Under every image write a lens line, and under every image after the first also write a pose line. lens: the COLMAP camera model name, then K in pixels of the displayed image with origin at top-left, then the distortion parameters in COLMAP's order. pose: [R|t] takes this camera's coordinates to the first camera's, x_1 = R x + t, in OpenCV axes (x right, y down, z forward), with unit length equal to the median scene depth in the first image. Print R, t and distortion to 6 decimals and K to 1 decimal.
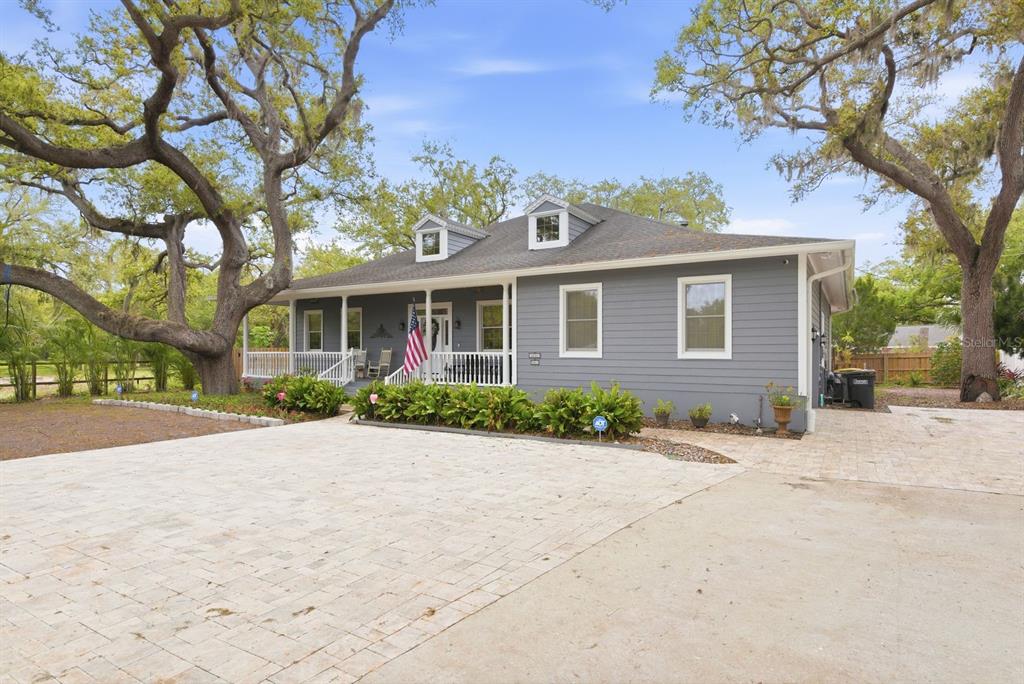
lens RADIAL K [[533.5, 0, 545.8], [0, 533.5, 346.8], [0, 0, 1]] dist [-0.031050, 0.000008]
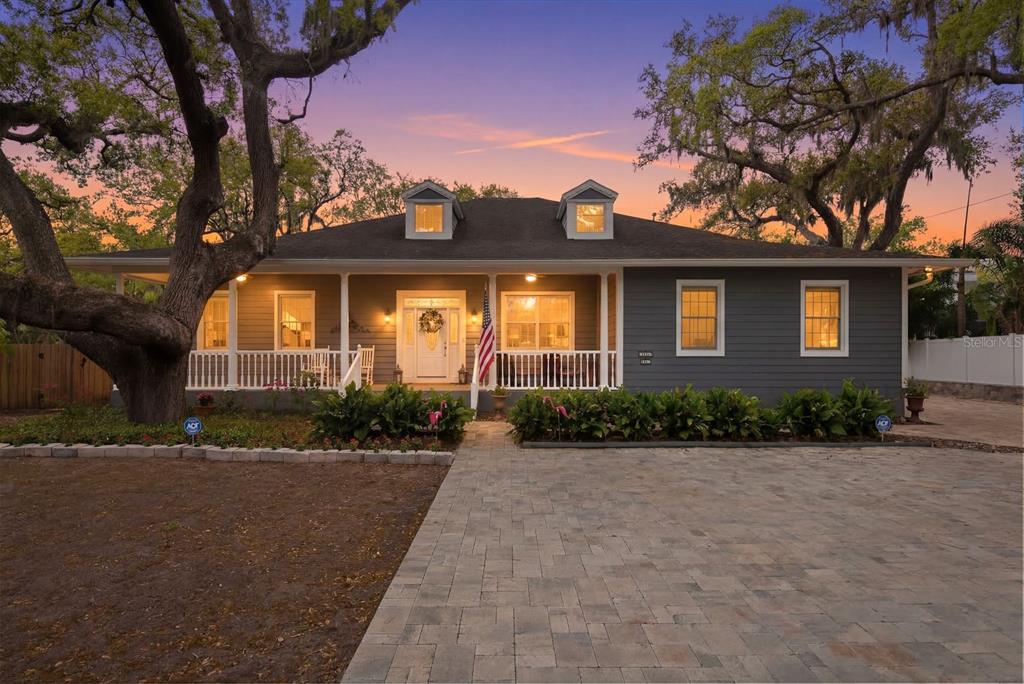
lens RADIAL K [[501.3, 0, 510.4], [0, 501.3, 342.9], [0, 0, 1]] dist [-0.002146, -0.000456]
pose [[0.872693, 0.007402, 0.488214, -0.625604], [-0.005223, 0.999969, -0.005824, 0.002898], [-0.488242, 0.002532, 0.872704, 0.348306]]
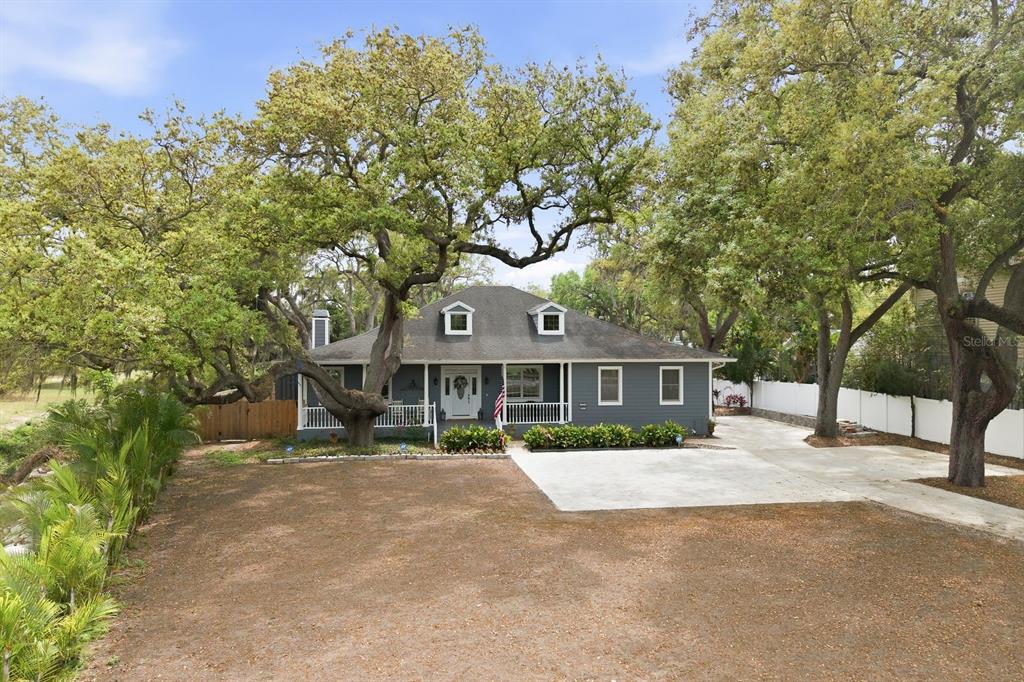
lens RADIAL K [[598.2, 0, 505.9], [0, 598.2, 333.7], [0, 0, 1]] dist [0.000758, -0.000669]
pose [[0.798022, 0.016084, 0.602414, -1.388508], [-0.005245, 0.999791, -0.019744, -0.173785], [-0.602605, 0.012597, 0.797940, -0.428412]]
